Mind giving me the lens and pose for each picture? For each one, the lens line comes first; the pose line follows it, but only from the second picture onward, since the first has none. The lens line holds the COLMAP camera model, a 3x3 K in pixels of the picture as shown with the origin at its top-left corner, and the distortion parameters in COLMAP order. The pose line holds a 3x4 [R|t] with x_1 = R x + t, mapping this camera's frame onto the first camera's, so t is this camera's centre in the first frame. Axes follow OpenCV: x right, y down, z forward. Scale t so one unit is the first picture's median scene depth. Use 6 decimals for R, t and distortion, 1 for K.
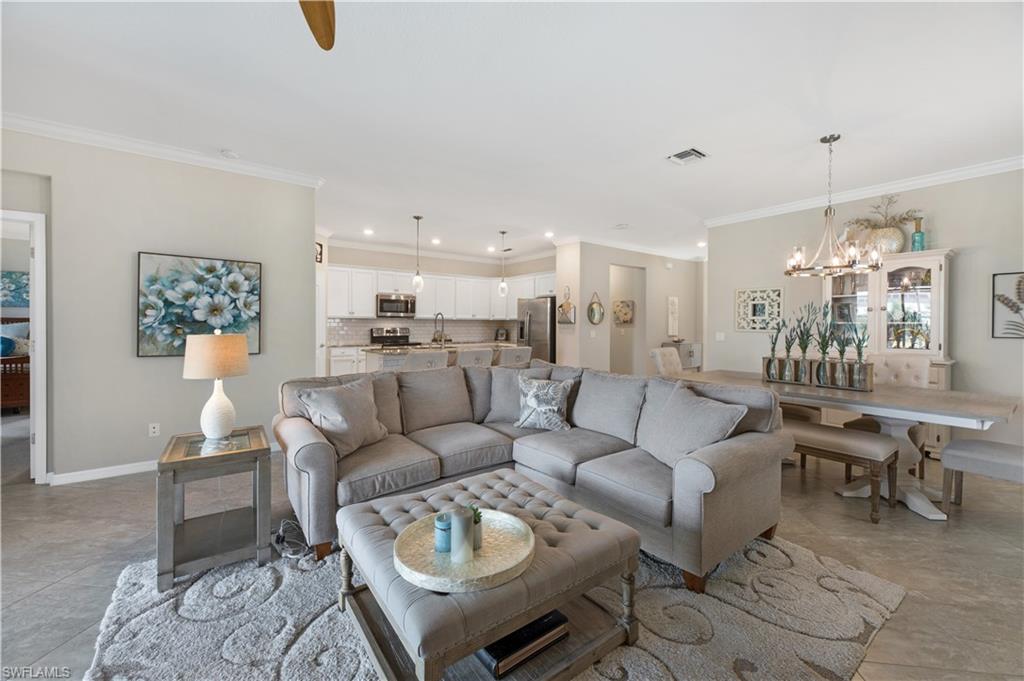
lens RADIAL K [[412.3, 0, 511.8], [0, 412.3, 335.2], [0, 0, 1]] dist [0.006019, -0.001870]
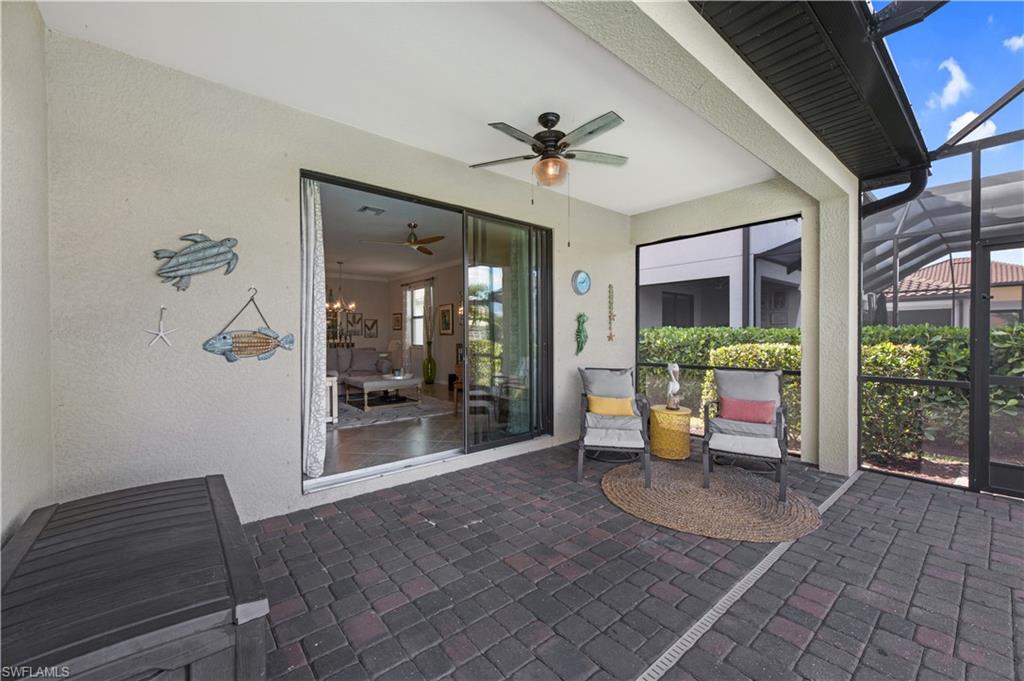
lens RADIAL K [[412.3, 0, 507.3], [0, 412.3, 341.4], [0, 0, 1]] dist [0.006019, -0.001870]
pose [[-0.032715, -0.018358, 0.999296, -1.231270], [0.029069, 0.999391, 0.019312, 0.019152], [-0.999042, 0.029681, -0.032161, -0.012772]]
